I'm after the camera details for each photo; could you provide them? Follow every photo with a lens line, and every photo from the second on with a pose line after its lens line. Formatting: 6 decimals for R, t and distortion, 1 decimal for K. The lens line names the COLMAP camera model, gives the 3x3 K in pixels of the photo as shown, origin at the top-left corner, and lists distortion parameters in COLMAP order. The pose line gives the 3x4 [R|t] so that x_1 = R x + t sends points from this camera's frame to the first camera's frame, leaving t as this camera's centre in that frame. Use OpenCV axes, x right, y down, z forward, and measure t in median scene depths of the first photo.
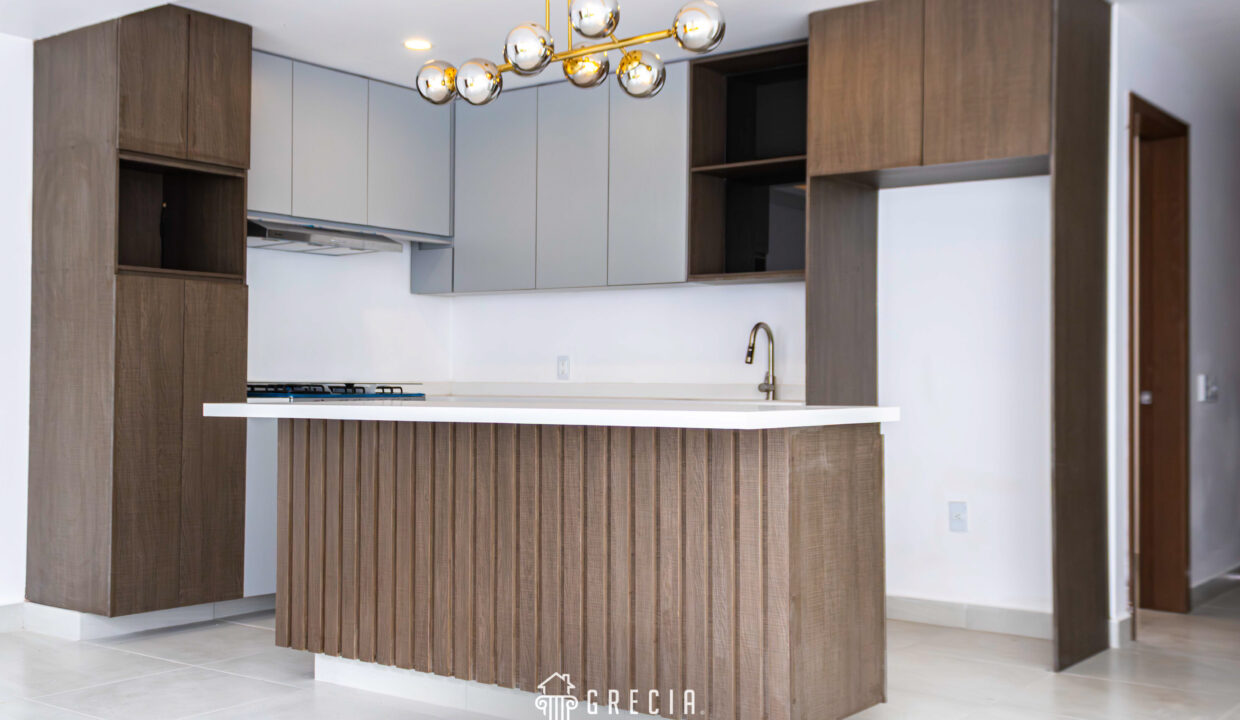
lens RADIAL K [[1346.9, 0, 620.8], [0, 1346.9, 355.3], [0, 0, 1]] dist [0.066425, 0.000000]
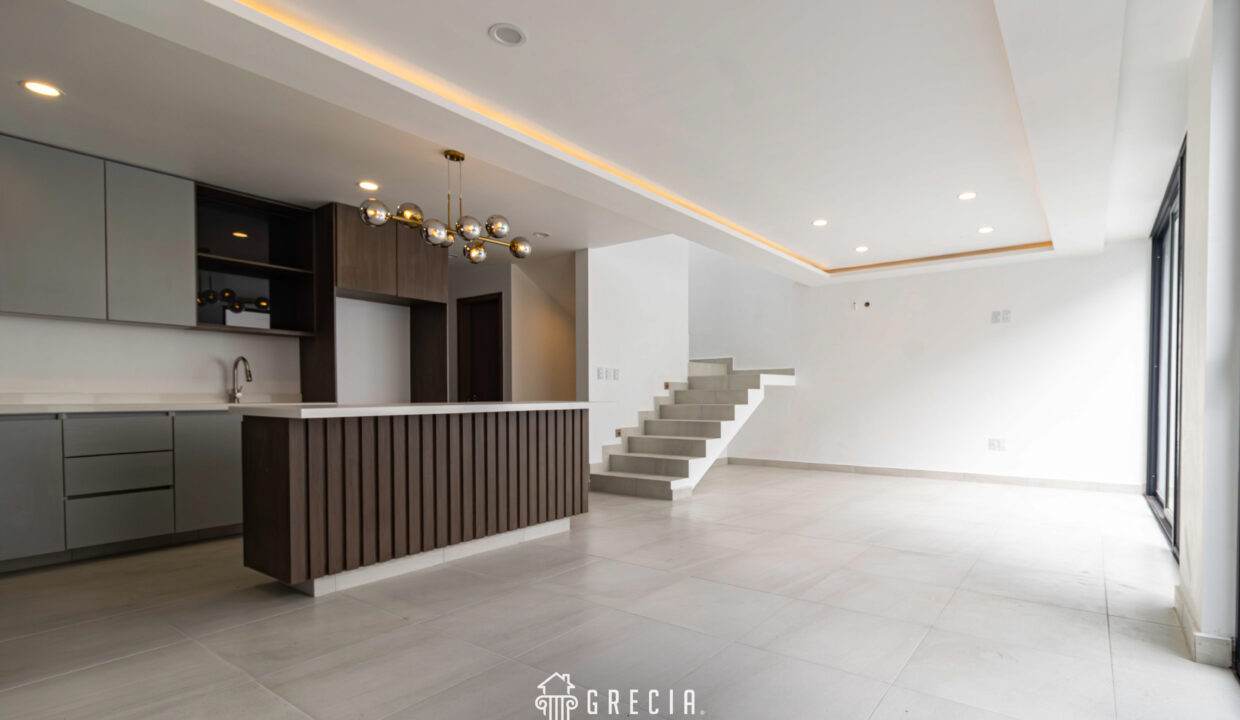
lens RADIAL K [[590.5, 0, 666.3], [0, 590.5, 423.8], [0, 0, 1]] dist [-0.003655, -0.011223]
pose [[-0.049554, -0.050573, 0.997490, -0.733674], [-0.015936, 0.998630, 0.049839, 0.015096], [-0.998644, -0.013426, -0.050292, 0.565294]]
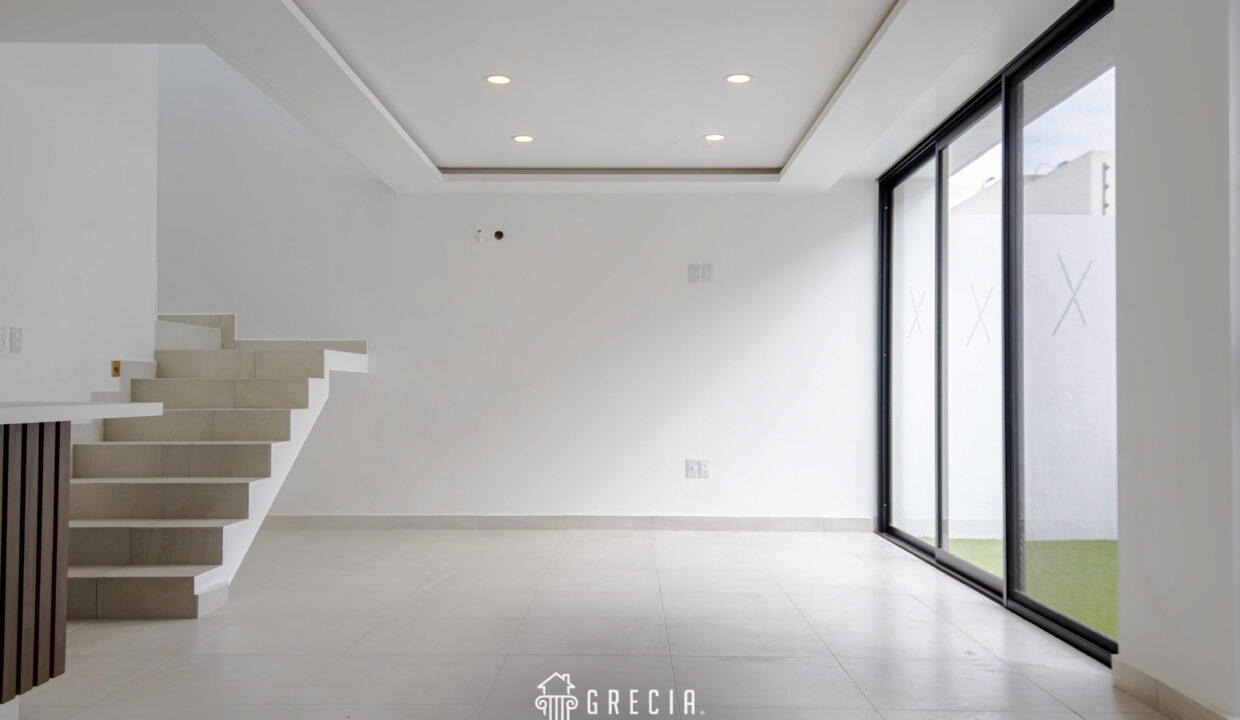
lens RADIAL K [[1030.6, 0, 619.9], [0, 1030.6, 392.5], [0, 0, 1]] dist [0.071410, -0.080634]
pose [[-0.614839, -0.004622, 0.788639, -0.580413], [-0.019655, 0.999762, -0.009464, 0.020472], [-0.788408, -0.021320, -0.614783, 0.750201]]
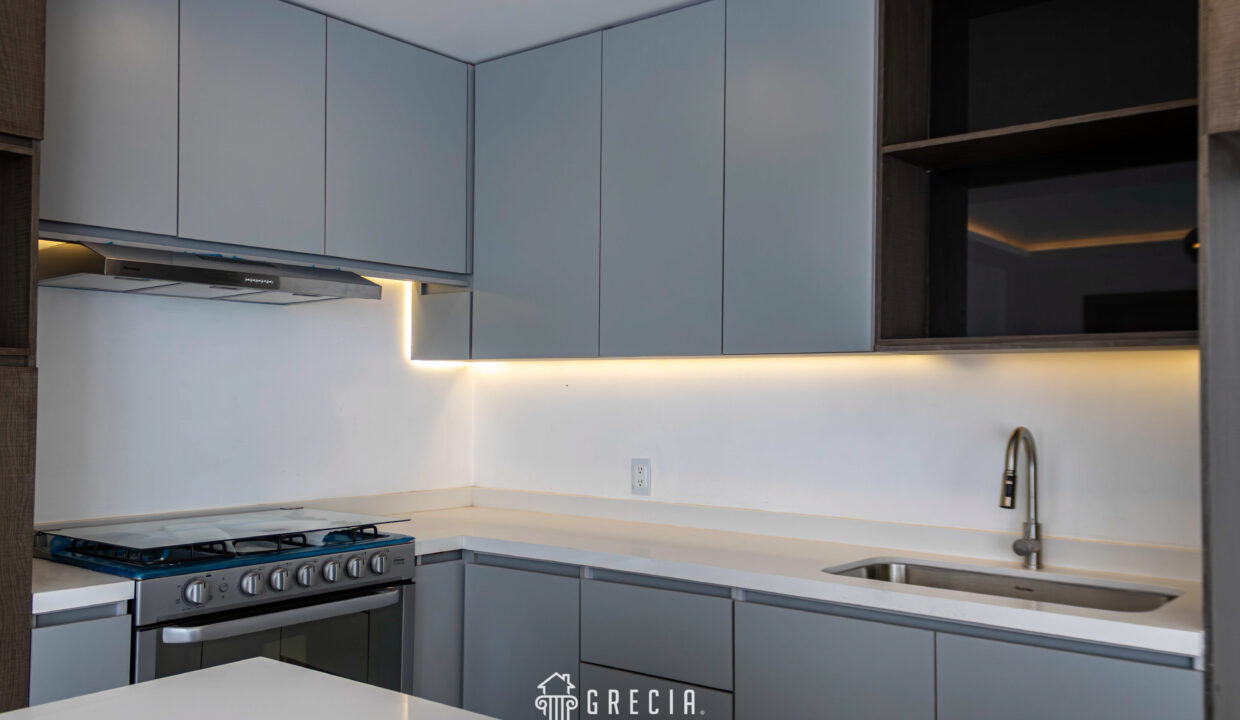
lens RADIAL K [[1030.6, 0, 621.0], [0, 1030.6, 369.2], [0, 0, 1]] dist [0.071410, -0.080634]
pose [[0.999703, -0.001610, -0.024328, -0.050607], [0.001508, 0.999990, -0.004239, -0.051467], [0.024334, 0.004202, 0.999695, 0.642202]]
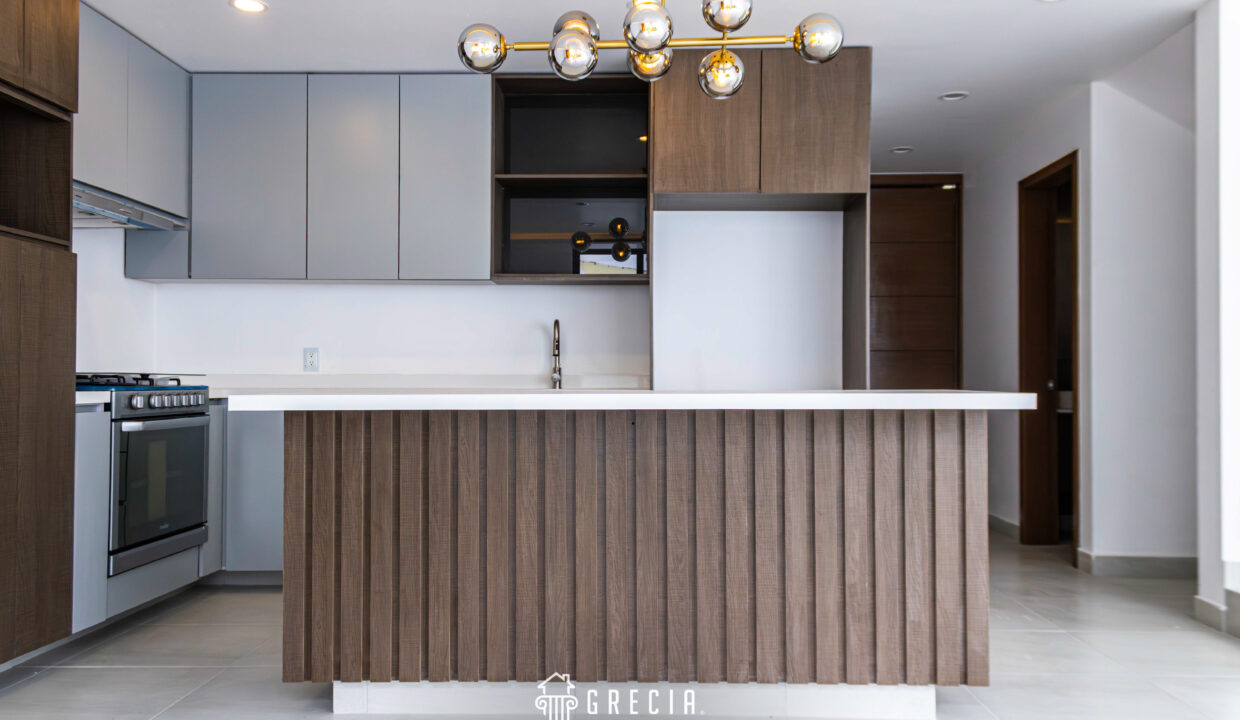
lens RADIAL K [[1030.6, 0, 617.5], [0, 1030.6, 369.4], [0, 0, 1]] dist [0.071410, -0.080634]
pose [[0.808331, 0.002482, 0.588723, -0.399231], [-0.008256, 0.999941, 0.007119, 0.011584], [-0.588671, -0.010615, 0.808303, 0.305387]]
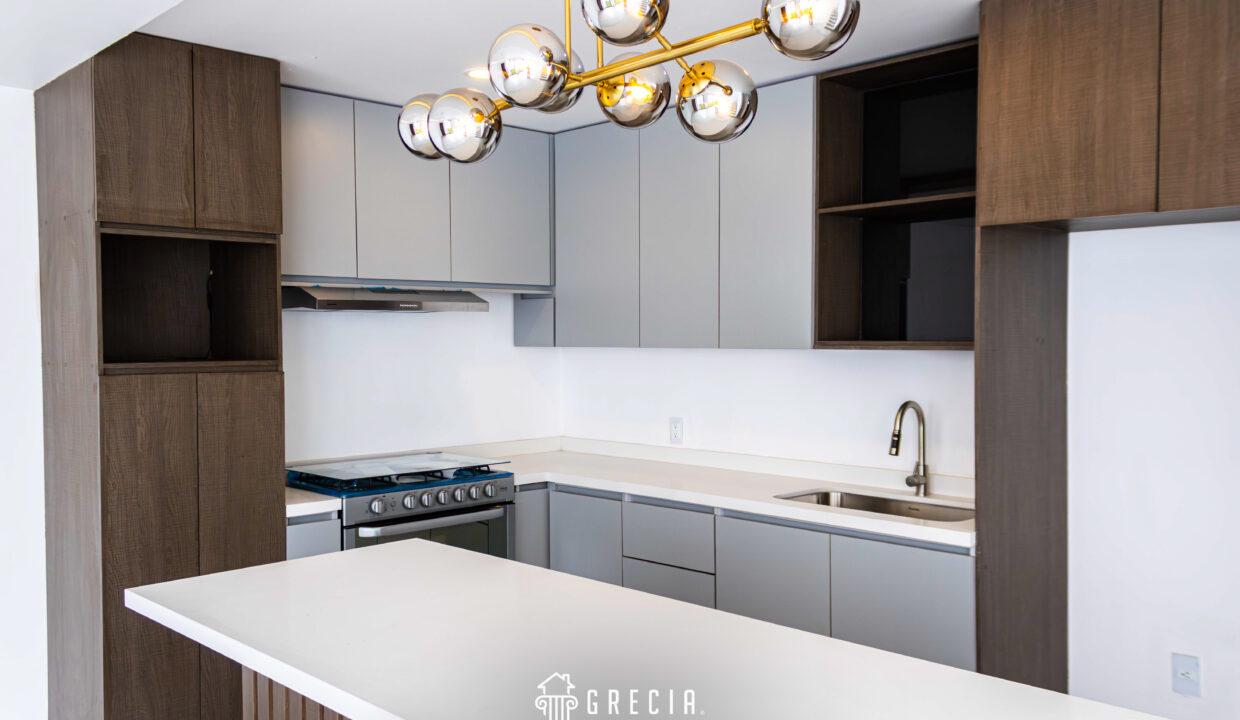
lens RADIAL K [[1030.6, 0, 624.4], [0, 1030.6, 361.9], [0, 0, 1]] dist [0.071410, -0.080634]
pose [[0.988733, -0.009841, -0.149363, 0.032433], [0.017050, 0.998746, 0.047061, -0.088246], [0.148713, -0.049078, 0.987662, 0.409651]]
